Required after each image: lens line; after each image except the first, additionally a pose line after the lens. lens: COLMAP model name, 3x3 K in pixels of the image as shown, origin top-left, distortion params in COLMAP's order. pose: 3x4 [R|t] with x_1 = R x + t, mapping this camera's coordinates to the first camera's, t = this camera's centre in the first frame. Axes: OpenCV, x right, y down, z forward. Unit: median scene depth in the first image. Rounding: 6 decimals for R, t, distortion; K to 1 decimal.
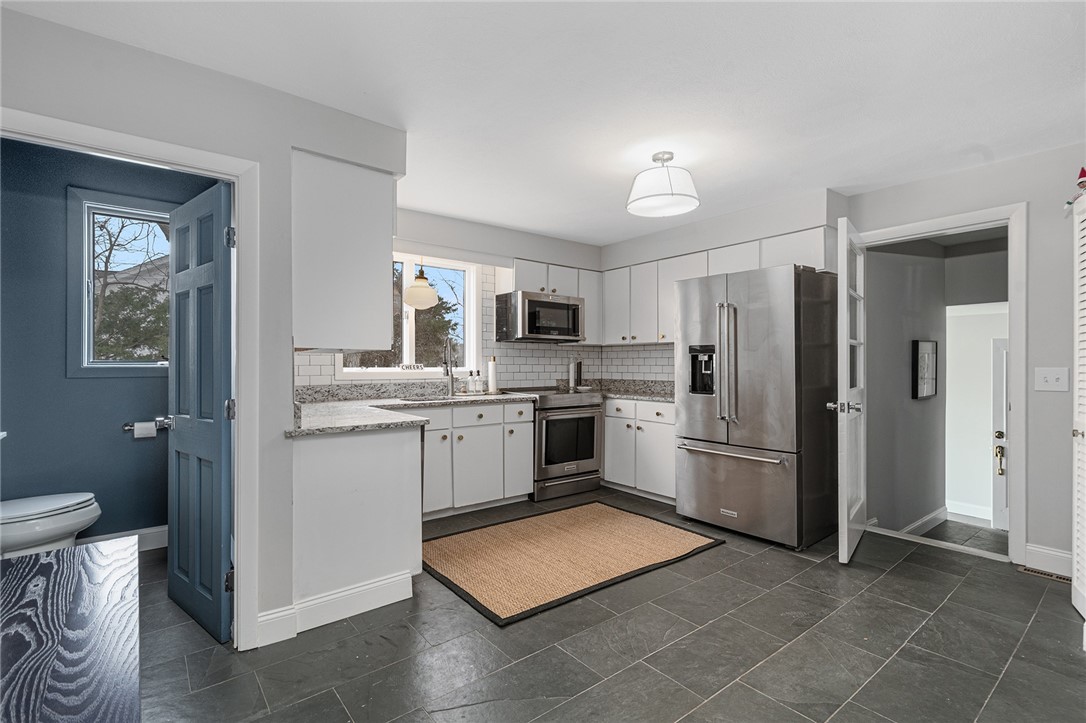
lens RADIAL K [[499.0, 0, 544.9], [0, 499.0, 364.3], [0, 0, 1]] dist [0.000108, -0.000103]
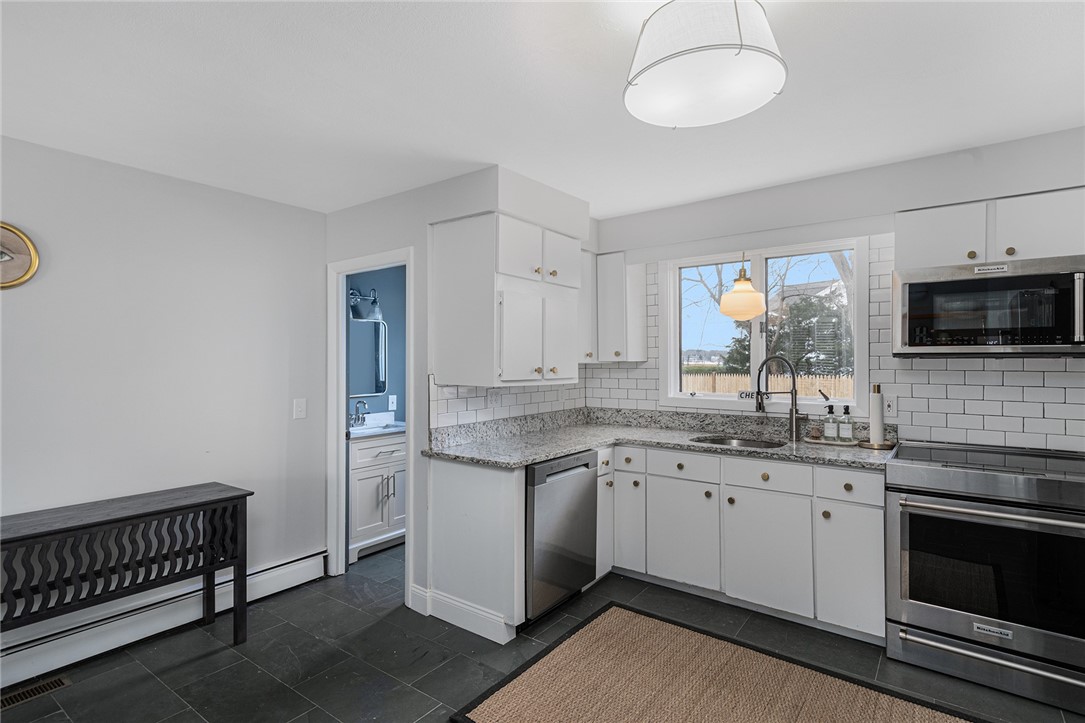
lens RADIAL K [[529.2, 0, 550.7], [0, 529.2, 359.4], [0, 0, 1]] dist [0.003063, -0.000259]
pose [[0.258461, -0.003993, -0.966014, 0.465890], [0.000553, 0.999992, -0.003986, -0.049207], [0.966022, 0.000496, 0.258461, 0.518488]]
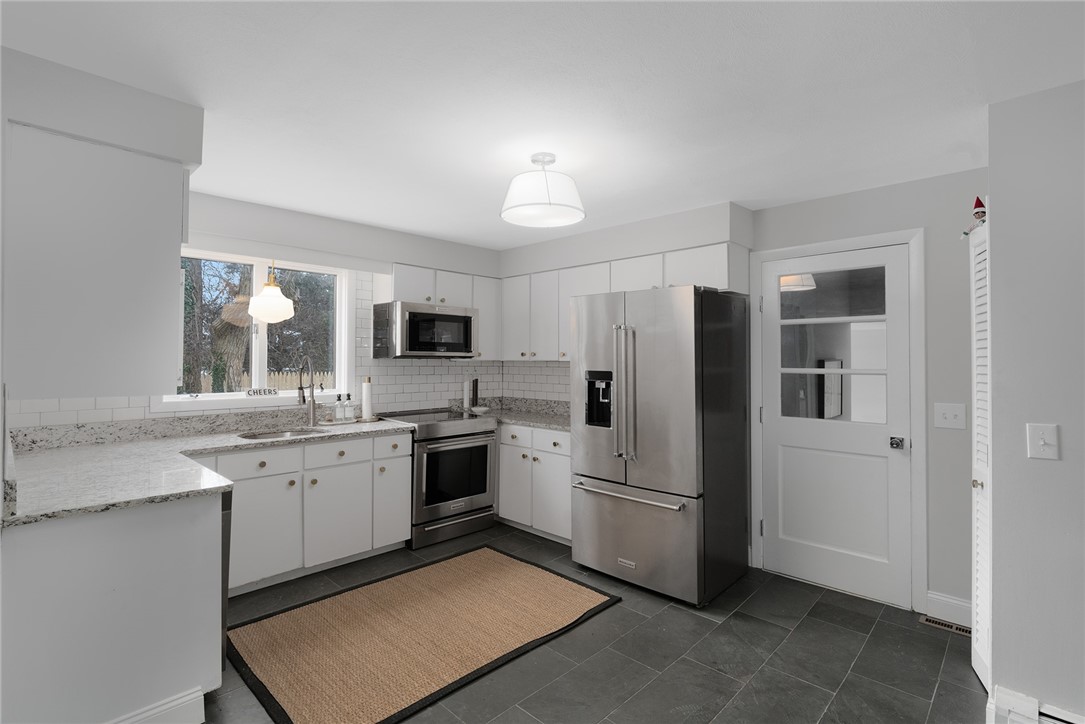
lens RADIAL K [[516.6, 0, 544.5], [0, 516.6, 350.7], [0, 0, 1]] dist [0.000290, -0.005170]
pose [[0.990423, 0.005158, 0.137973, 0.082869], [-0.002715, 0.999836, -0.017888, -0.051320], [-0.138042, 0.017342, 0.990275, 0.094732]]
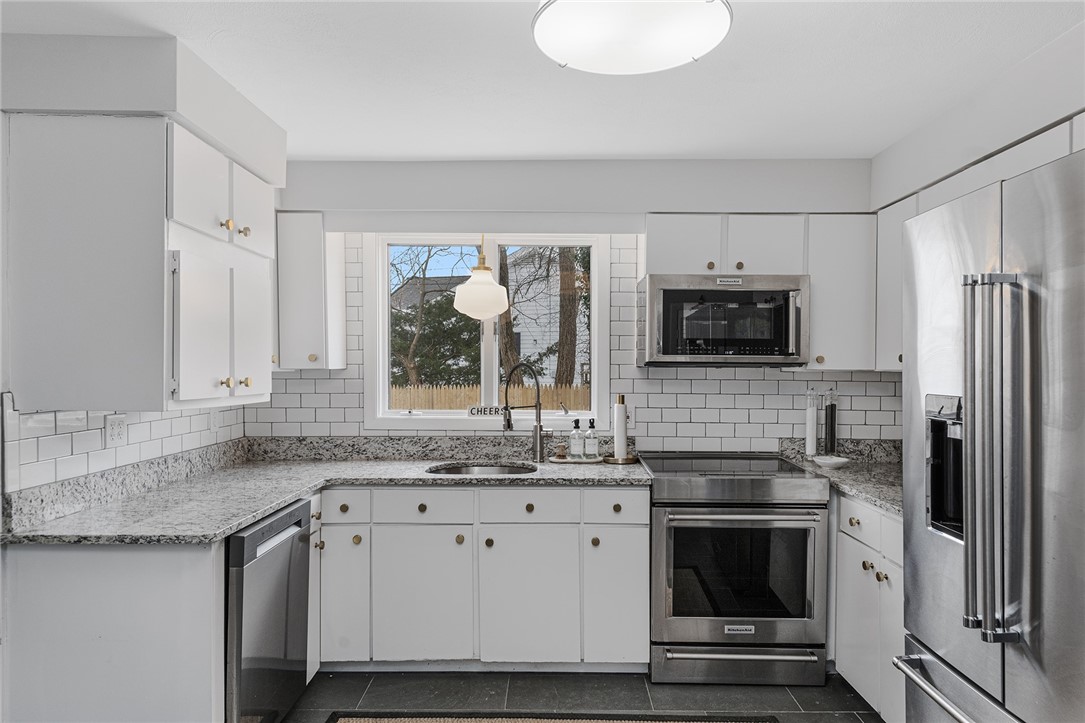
lens RADIAL K [[679.7, 0, 549.8], [0, 679.7, 375.7], [0, 0, 1]] dist [0.035749, -0.029486]
pose [[0.783321, 0.008448, -0.621560, 0.349355], [-0.003265, 0.999950, 0.009476, -0.049897], [0.621609, -0.005393, 0.783309, 0.400571]]
